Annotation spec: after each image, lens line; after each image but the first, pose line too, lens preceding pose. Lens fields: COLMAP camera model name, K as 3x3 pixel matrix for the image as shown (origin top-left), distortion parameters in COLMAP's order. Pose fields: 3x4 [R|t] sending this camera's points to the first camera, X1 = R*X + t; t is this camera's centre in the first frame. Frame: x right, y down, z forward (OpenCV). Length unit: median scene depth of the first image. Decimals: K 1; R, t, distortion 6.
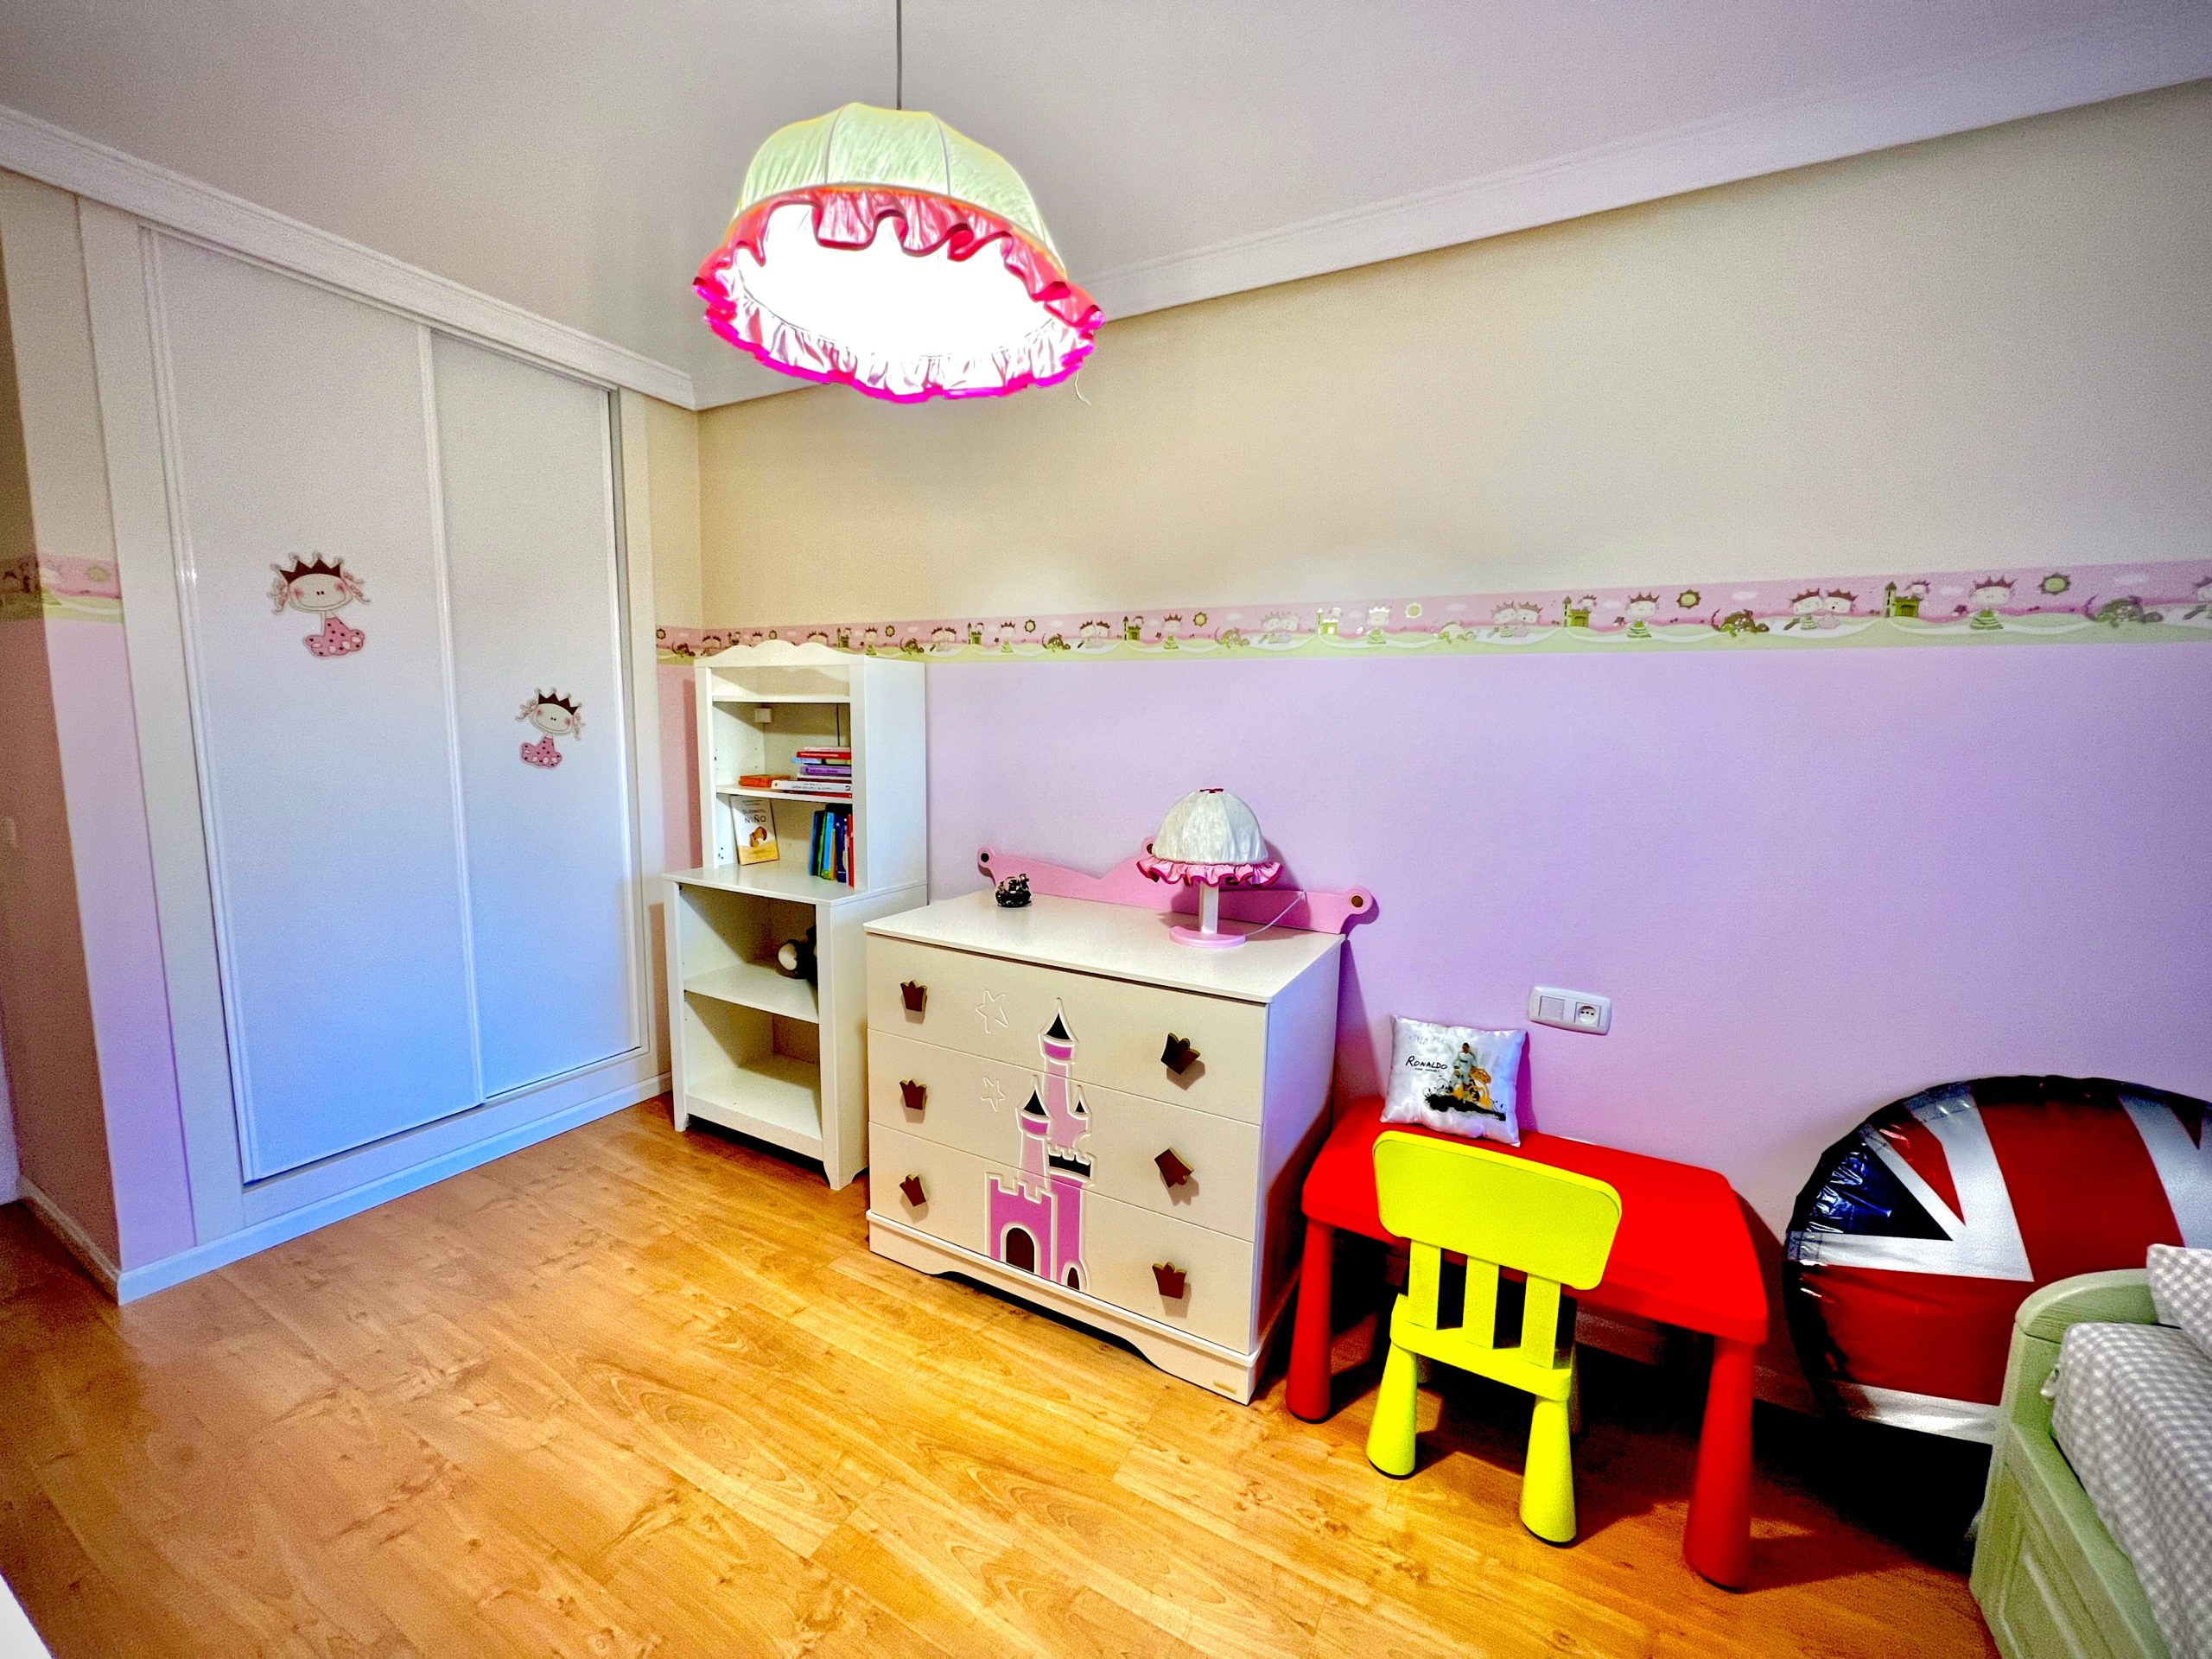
lens RADIAL K [[880.4, 0, 1100.2], [0, 880.4, 839.0], [0, 0, 1]] dist [-0.000597, -0.000189]
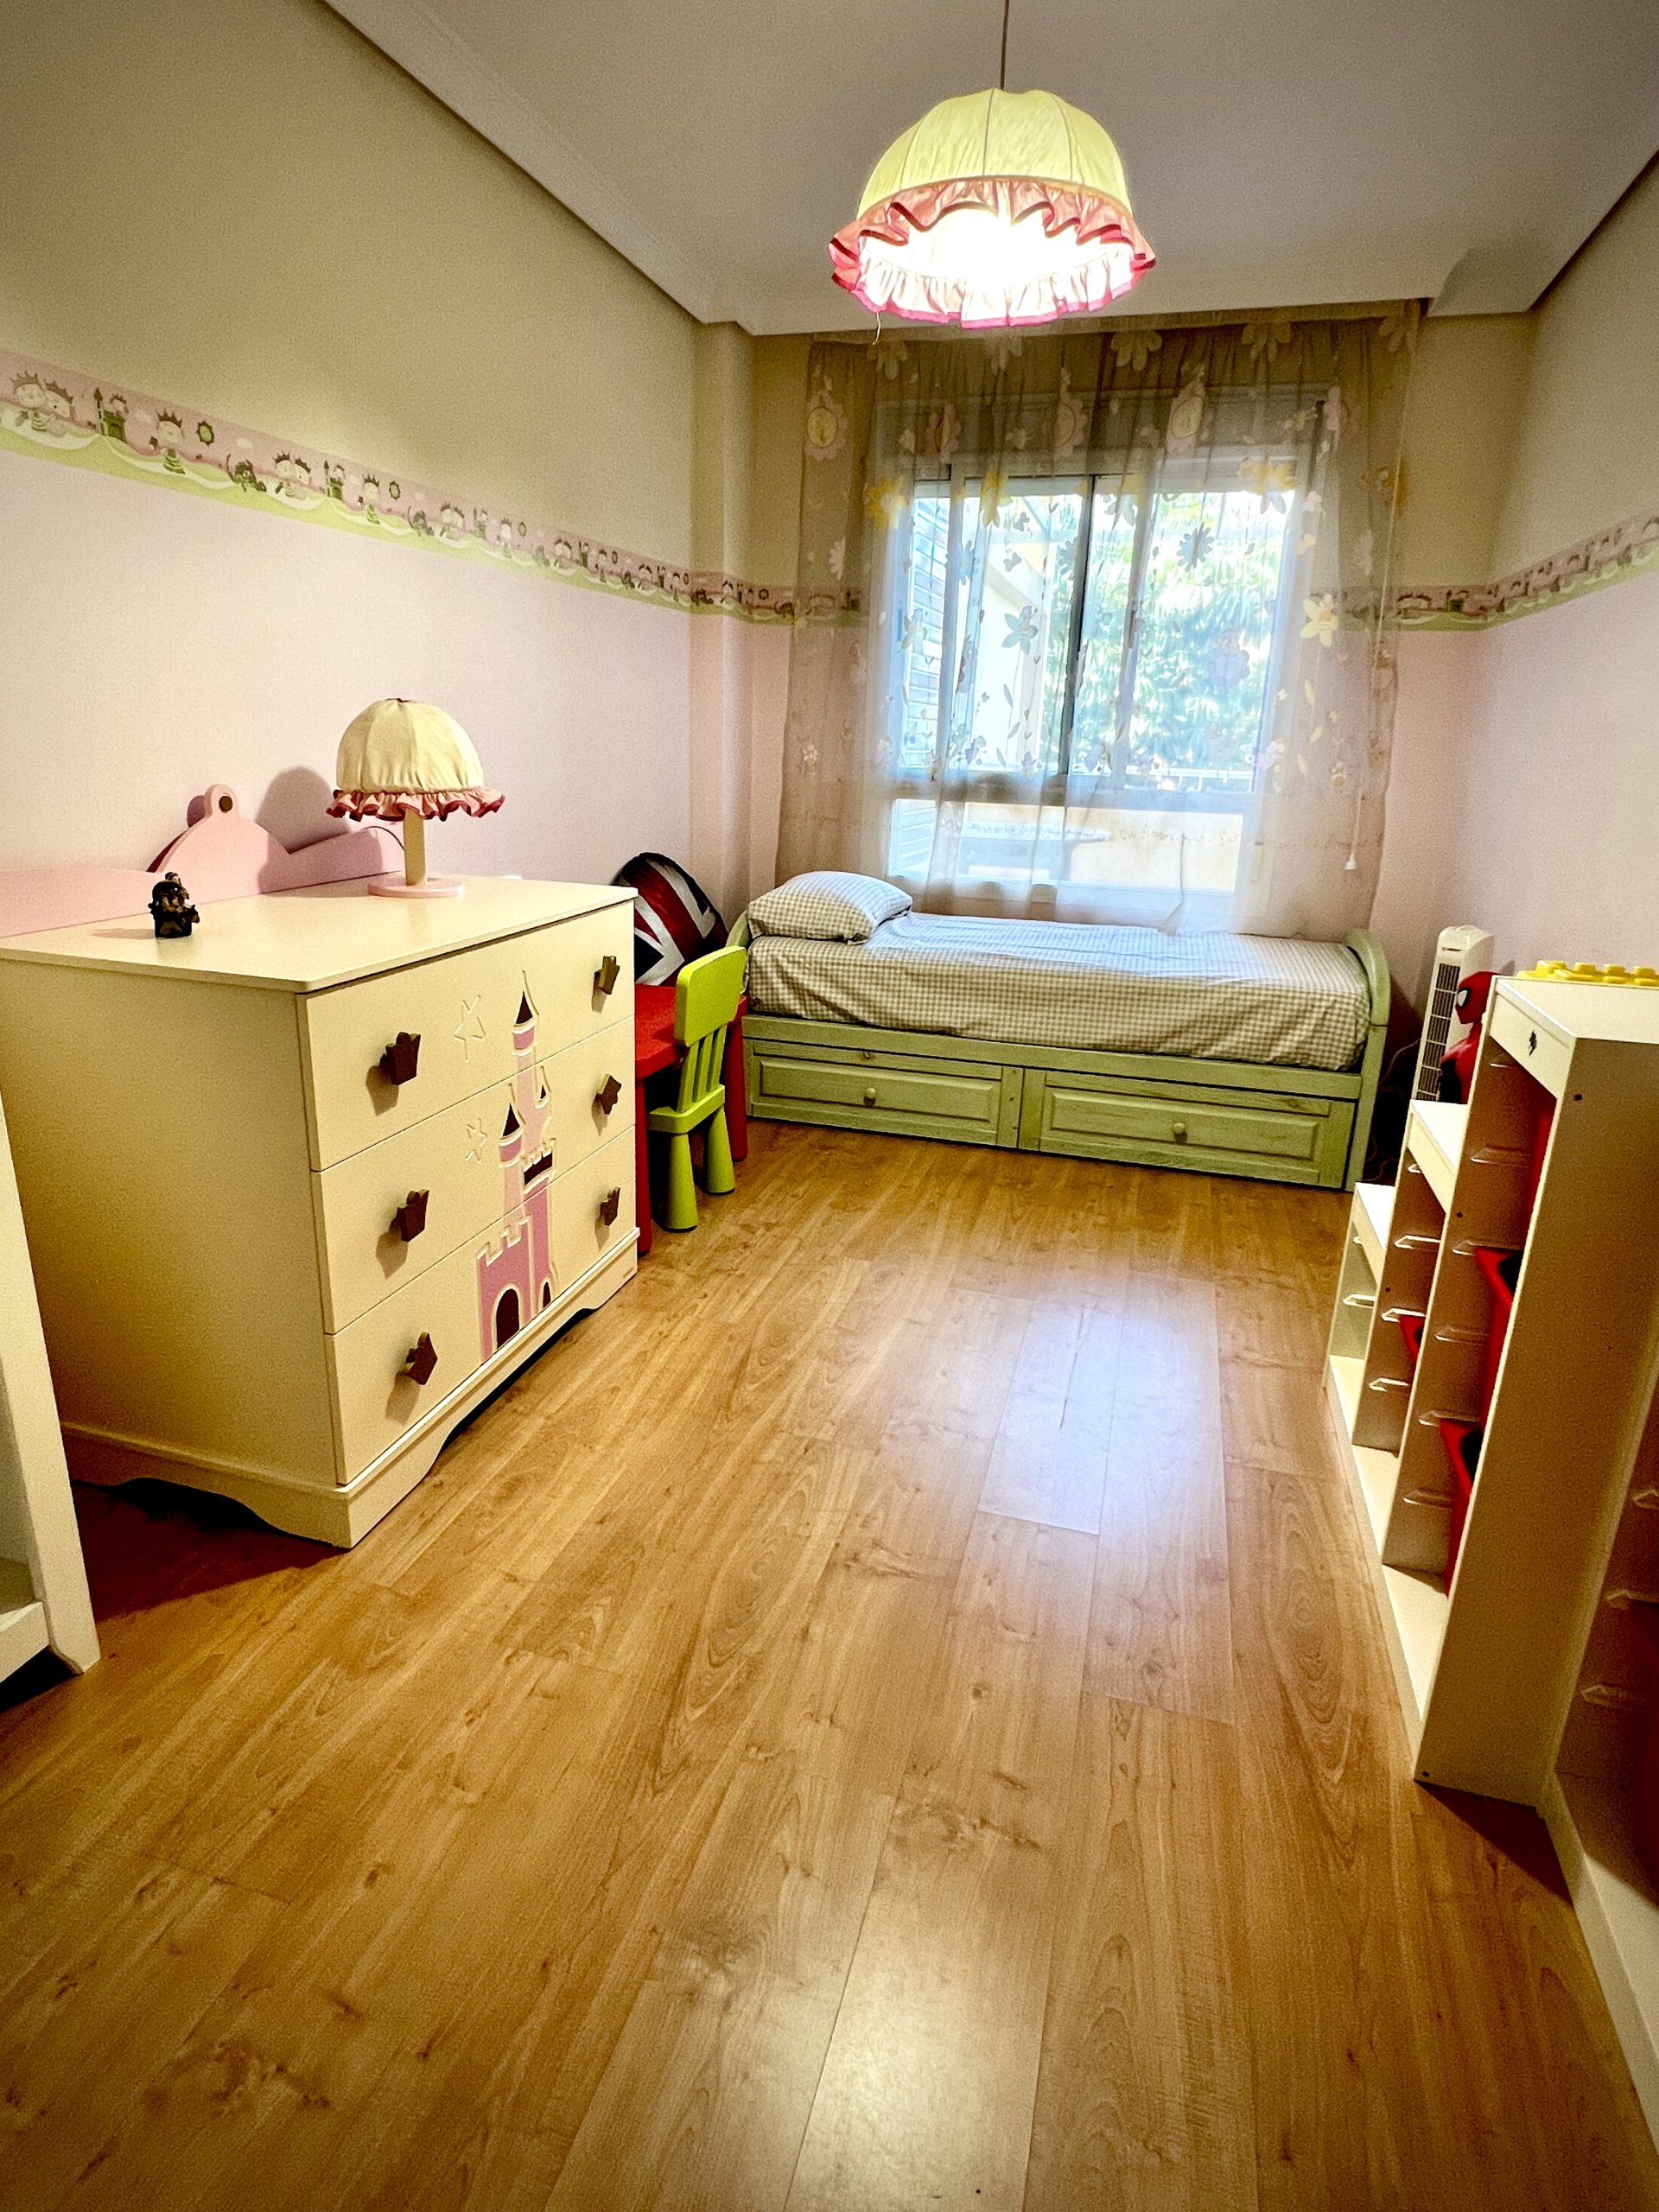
lens RADIAL K [[1197.1, 0, 825.8], [0, 1197.1, 1094.3], [0, 0, 1]] dist [-0.008170, -0.001066]
pose [[-0.224017, -0.311475, 0.923472, -1.109491], [0.090914, 0.936743, 0.338005, -0.054115], [-0.970336, 0.159675, -0.181529, 0.916585]]
